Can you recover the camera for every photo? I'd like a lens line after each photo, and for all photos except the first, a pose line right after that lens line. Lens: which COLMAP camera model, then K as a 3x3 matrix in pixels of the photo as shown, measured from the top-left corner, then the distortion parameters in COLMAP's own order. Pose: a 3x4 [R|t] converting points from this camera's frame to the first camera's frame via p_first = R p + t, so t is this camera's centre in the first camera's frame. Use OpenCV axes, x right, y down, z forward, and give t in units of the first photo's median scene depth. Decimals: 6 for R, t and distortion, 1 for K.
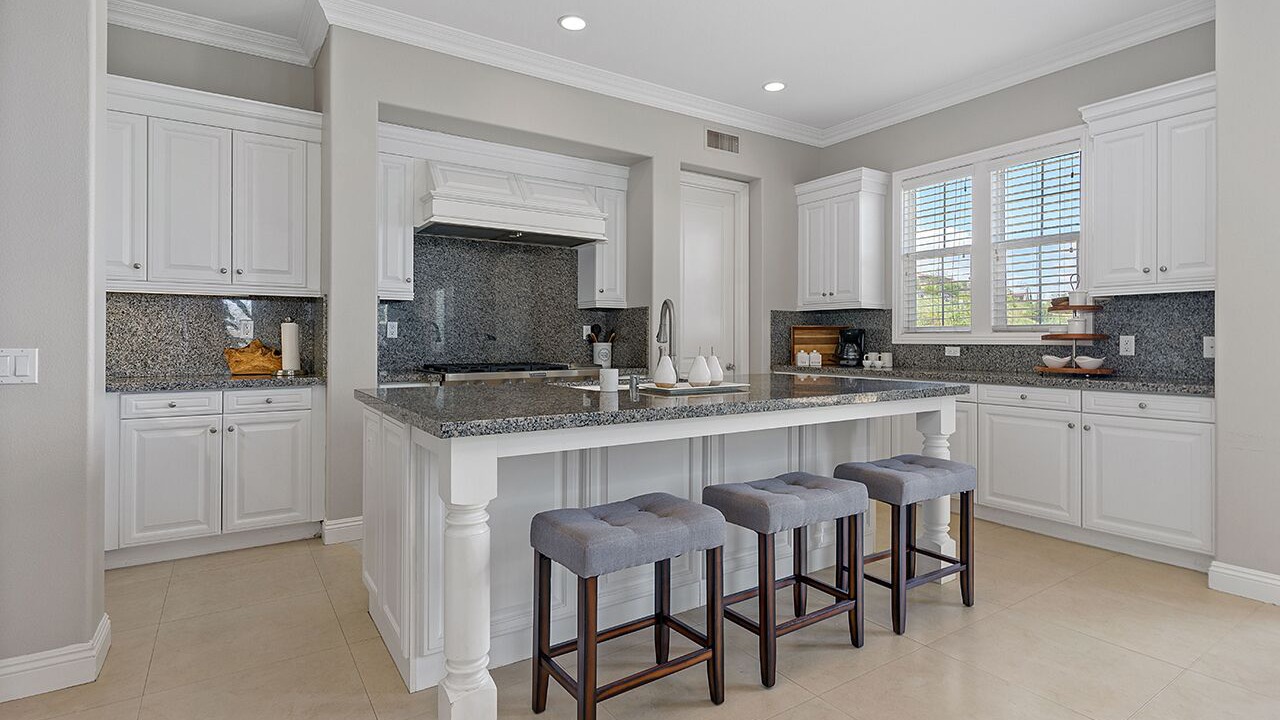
lens RADIAL K [[620.3, 0, 641.4], [0, 620.3, 347.2], [0, 0, 1]] dist [0.001643, 0.000473]
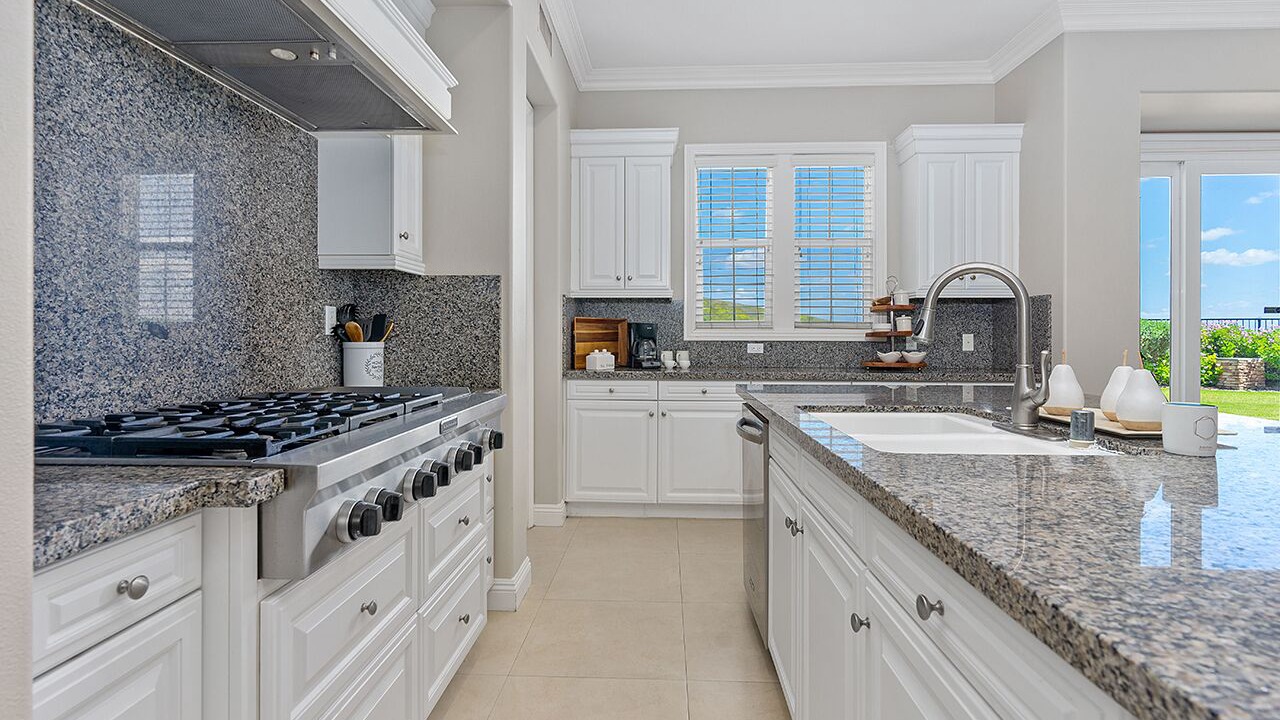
lens RADIAL K [[620.3, 0, 643.5], [0, 620.3, 335.7], [0, 0, 1]] dist [0.001643, 0.000473]
pose [[0.595731, 0.000817, 0.803184, -0.393196], [0.007684, 0.999948, -0.006717, -0.008363], [-0.803148, 0.010174, 0.595693, 0.637501]]
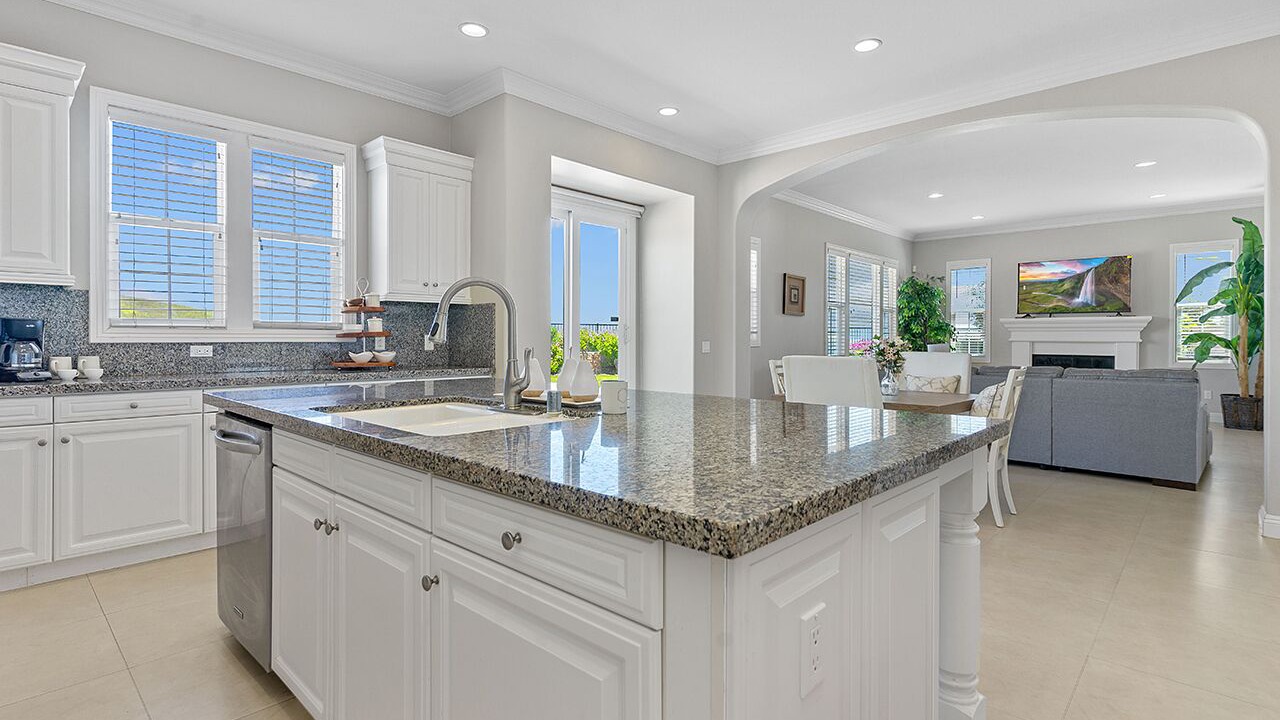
lens RADIAL K [[620.3, 0, 644.2], [0, 620.3, 339.7], [0, 0, 1]] dist [0.001643, 0.000473]
pose [[-0.230864, -0.004753, 0.972974, -0.458138], [0.009068, 0.999934, 0.007036, -0.009357], [-0.972944, 0.010447, -0.230805, 0.694817]]
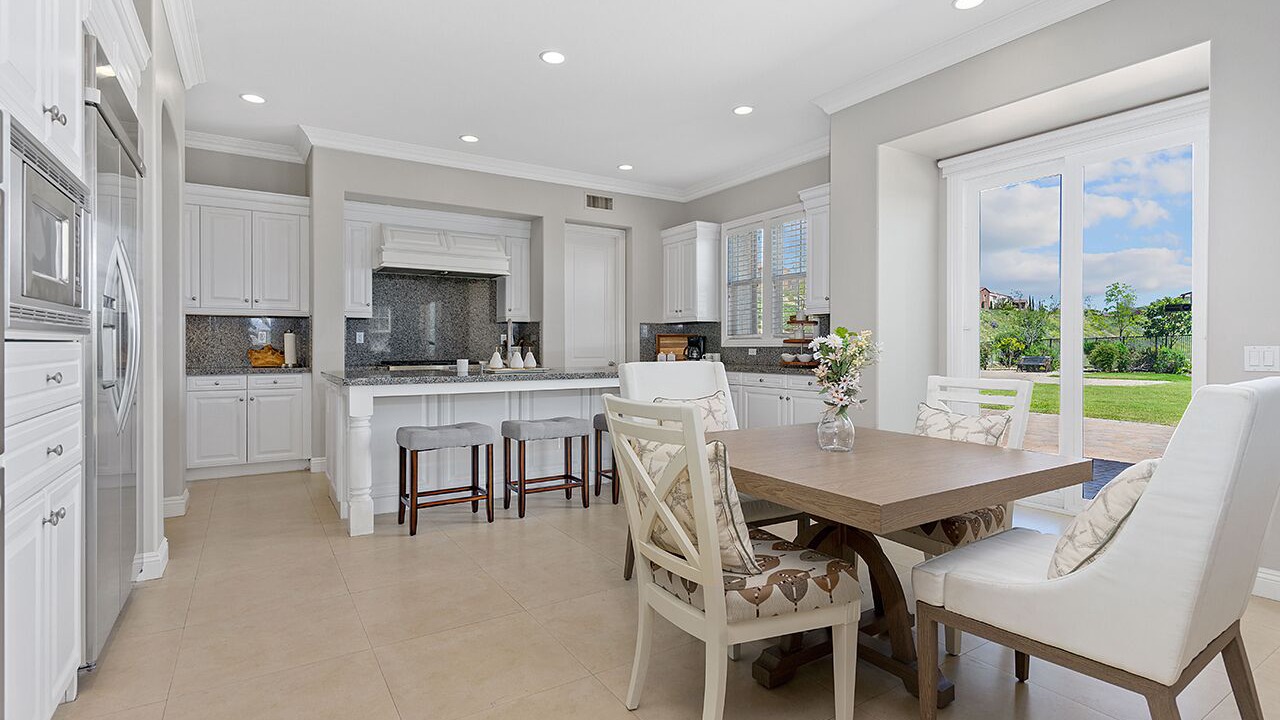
lens RADIAL K [[620.3, 0, 648.7], [0, 620.3, 359.7], [0, 0, 1]] dist [0.001643, 0.000473]
pose [[0.999836, -0.001879, -0.017989, 0.319704], [0.002011, 0.999971, 0.007327, 0.015268], [0.017974, -0.007362, 0.999811, -0.476549]]
